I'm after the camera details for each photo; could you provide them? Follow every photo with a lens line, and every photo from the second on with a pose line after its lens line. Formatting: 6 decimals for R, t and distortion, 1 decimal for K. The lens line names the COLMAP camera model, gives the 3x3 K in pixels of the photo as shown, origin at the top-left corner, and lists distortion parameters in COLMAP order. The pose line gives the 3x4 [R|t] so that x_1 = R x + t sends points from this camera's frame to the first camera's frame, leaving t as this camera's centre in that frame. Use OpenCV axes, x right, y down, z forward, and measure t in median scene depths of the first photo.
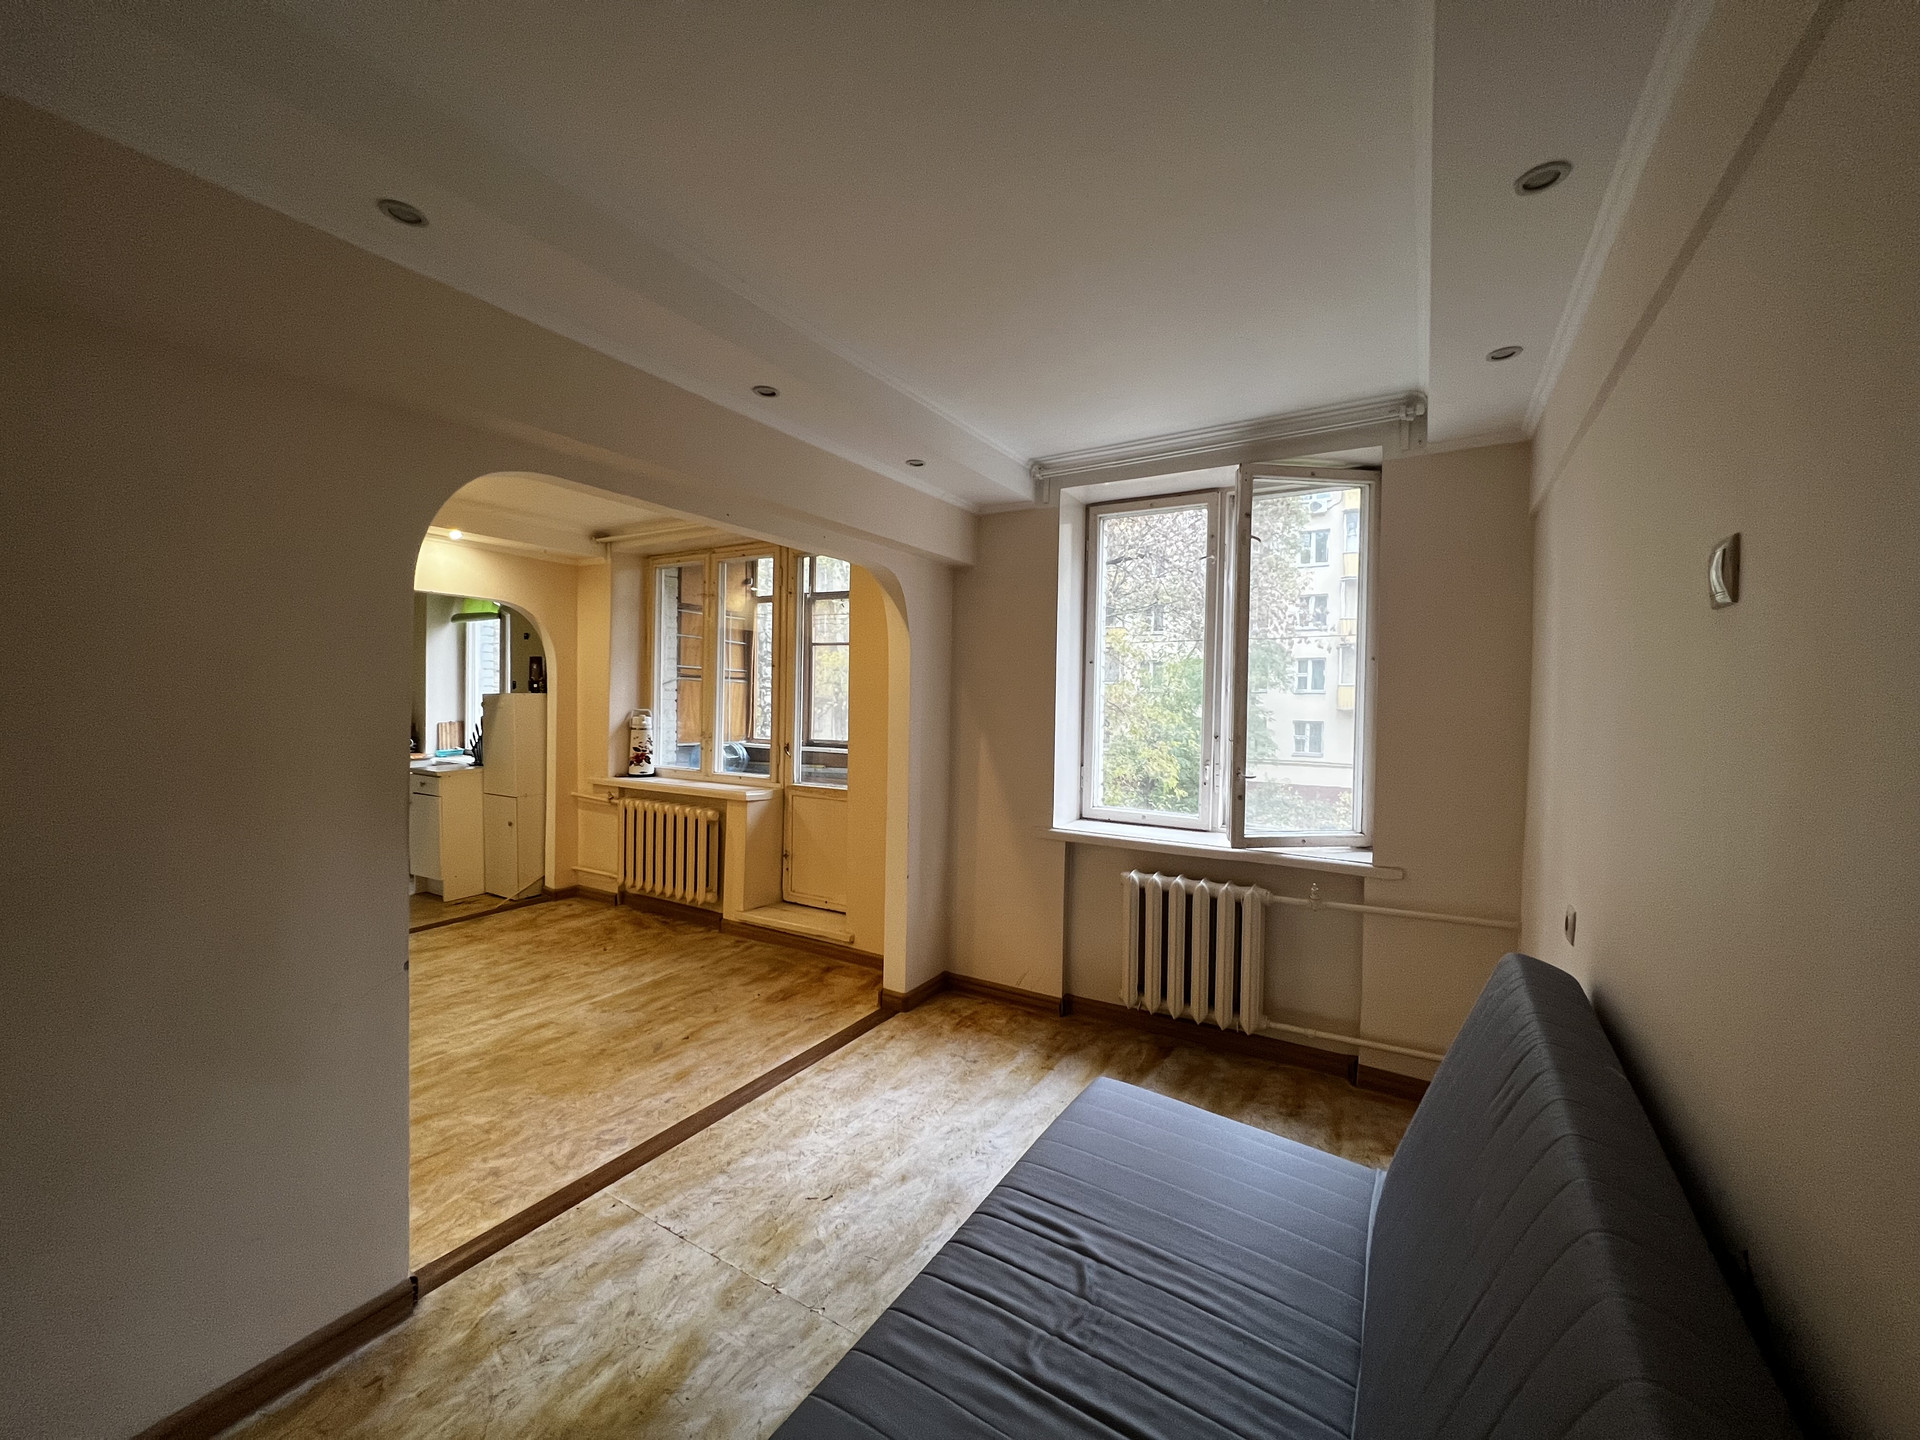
lens RADIAL K [[767.0, 0, 955.4], [0, 767.0, 715.5], [0, 0, 1]] dist [-0.002633, 0.000684]
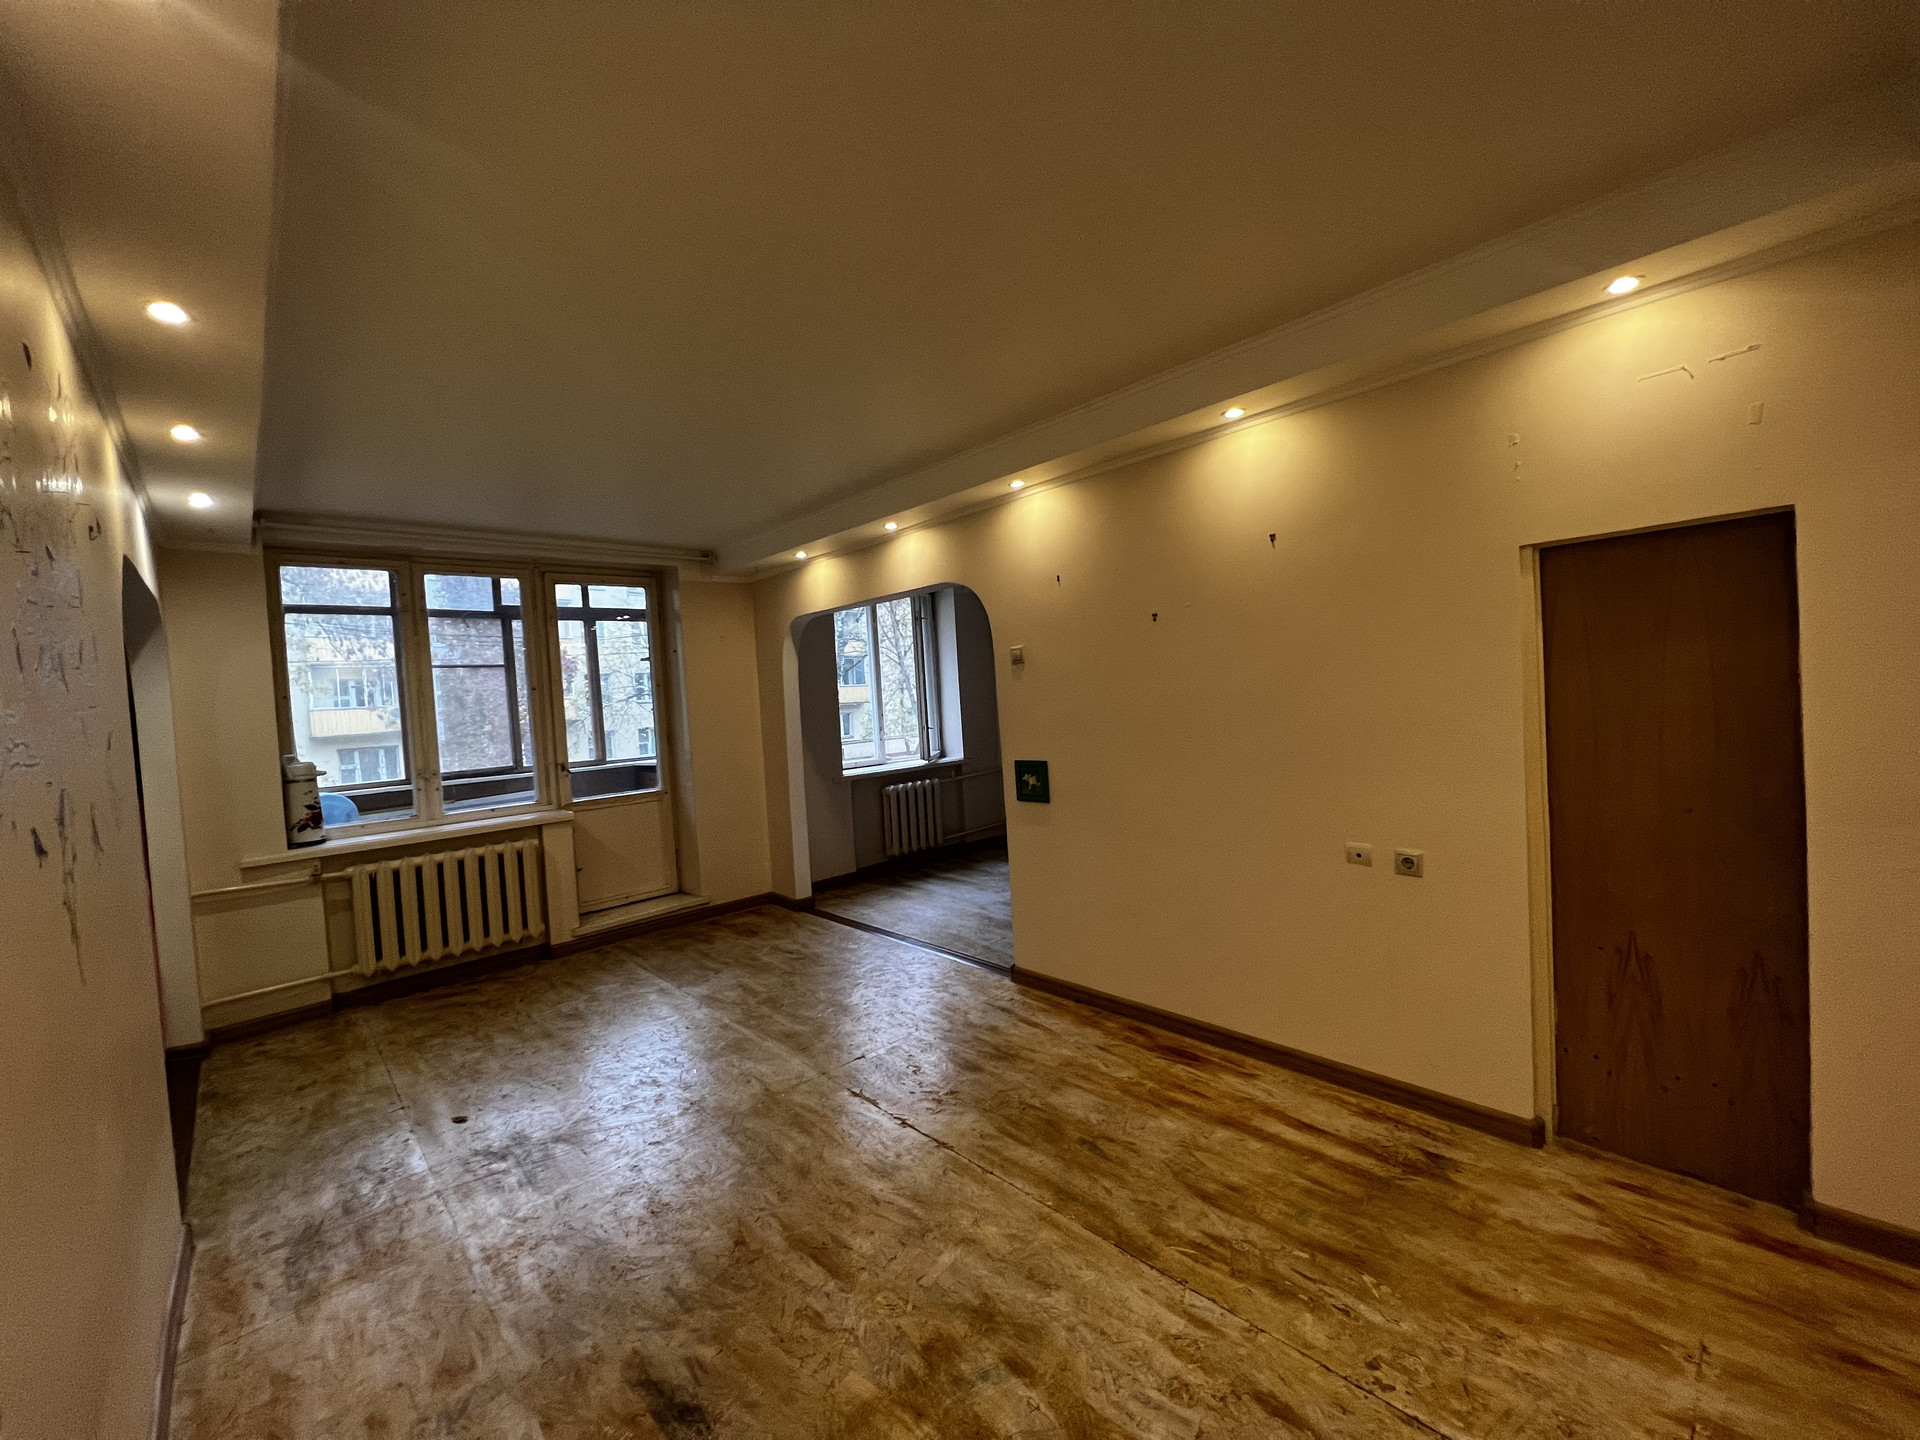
lens RADIAL K [[767.0, 0, 955.4], [0, 767.0, 715.5], [0, 0, 1]] dist [-0.002633, 0.000684]
pose [[0.275383, -0.061791, 0.959347, -1.411336], [0.086568, 0.995472, 0.039268, -0.029330], [-0.957429, 0.072235, 0.279485, 0.272606]]
